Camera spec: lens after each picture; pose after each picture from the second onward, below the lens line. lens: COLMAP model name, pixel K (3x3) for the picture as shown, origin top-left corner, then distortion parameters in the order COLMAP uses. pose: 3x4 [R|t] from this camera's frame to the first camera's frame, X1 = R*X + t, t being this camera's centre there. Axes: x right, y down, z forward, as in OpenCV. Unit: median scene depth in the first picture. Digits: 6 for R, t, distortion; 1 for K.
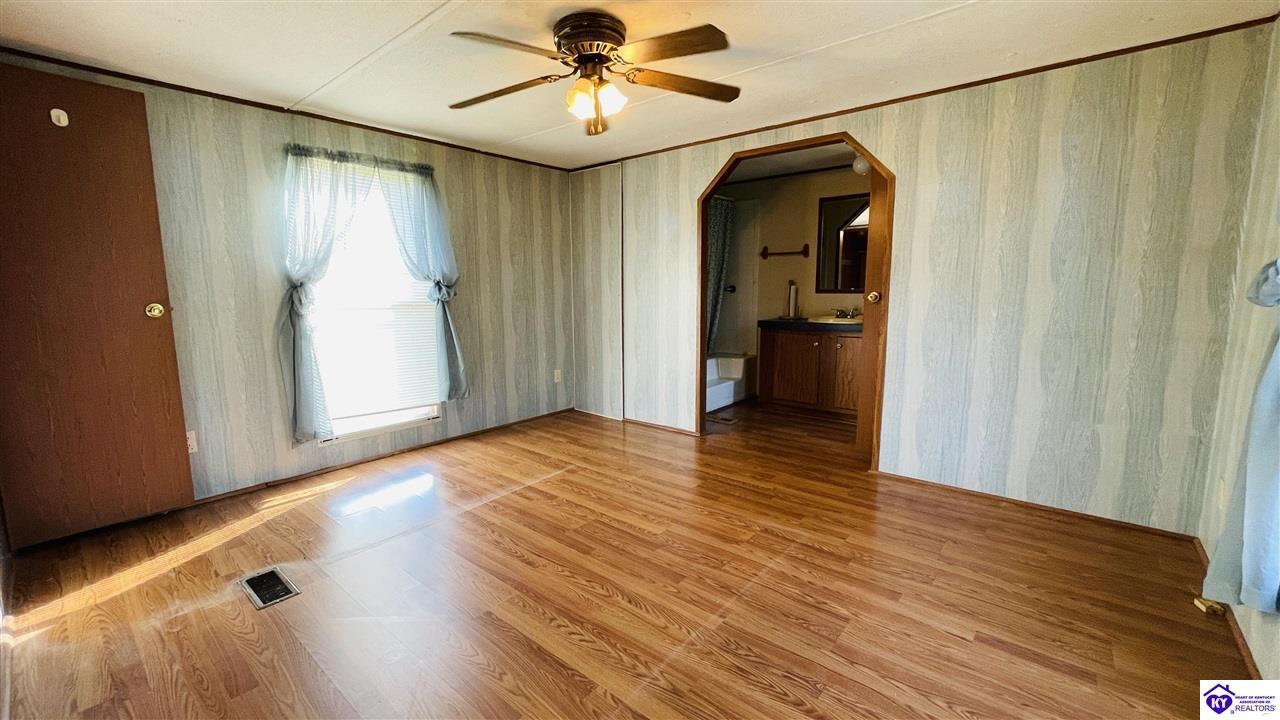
lens RADIAL K [[520.5, 0, 640.0], [0, 520.5, 360.0], [0, 0, 1]] dist [0.001501, -0.000099]
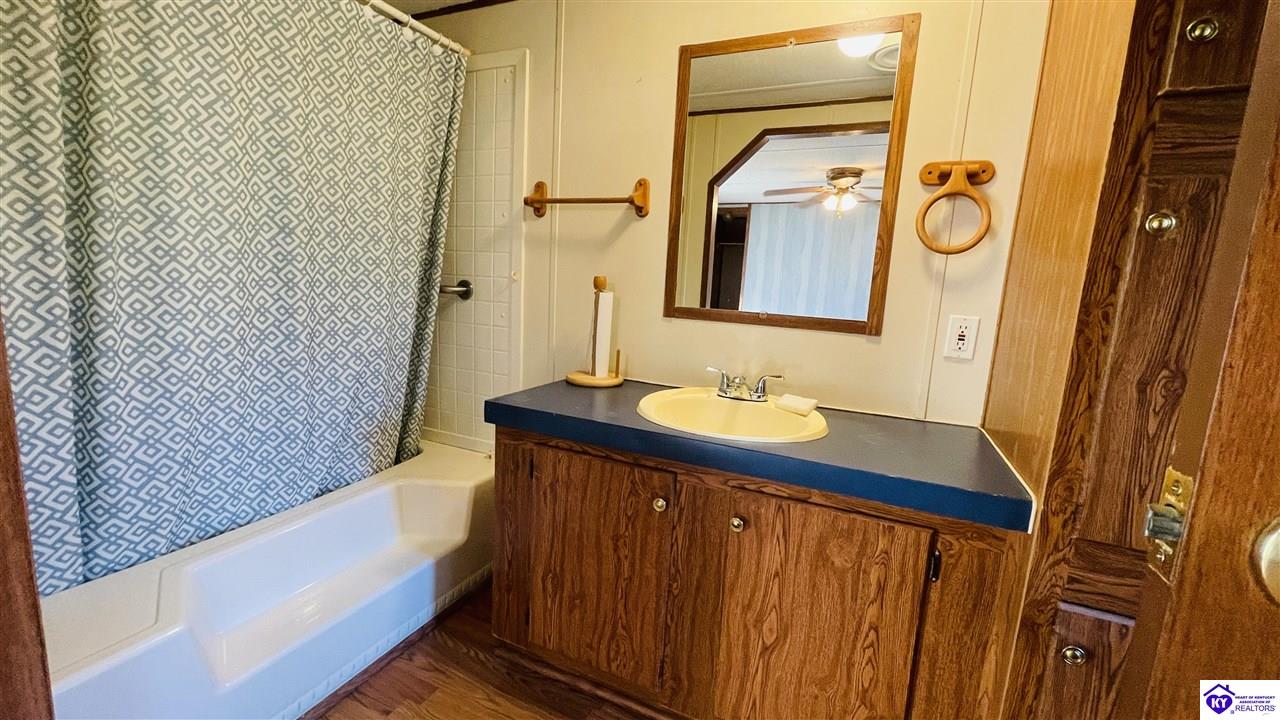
lens RADIAL K [[520.5, 0, 640.0], [0, 520.5, 360.0], [0, 0, 1]] dist [0.001501, -0.000099]
pose [[0.962167, 0.016107, 0.271984, 0.217485], [-0.021919, 0.999591, 0.018346, -0.102163], [-0.271577, -0.023613, 0.962127, 0.638856]]
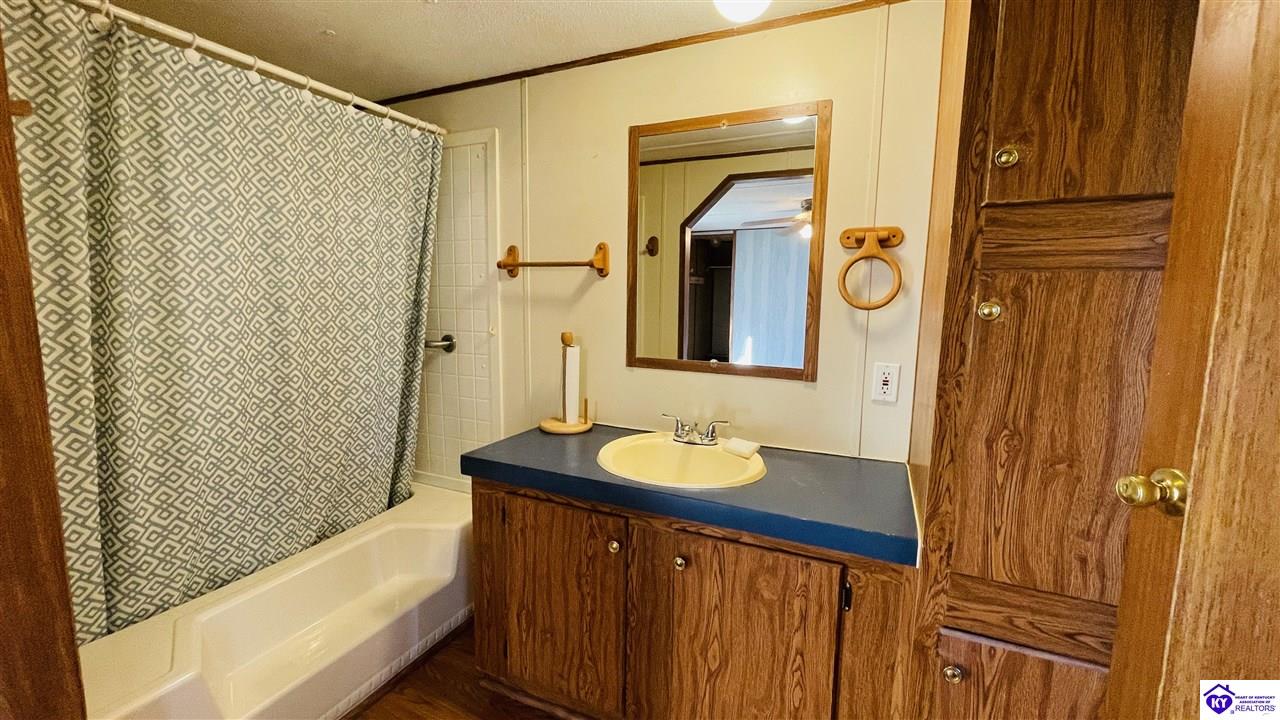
lens RADIAL K [[520.5, 0, 640.0], [0, 520.5, 360.0], [0, 0, 1]] dist [0.001501, -0.000099]
pose [[0.965003, -0.012933, 0.261918, 0.237404], [0.016669, 0.999789, -0.012044, -0.125786], [-0.261707, 0.015988, 0.965015, 0.598176]]
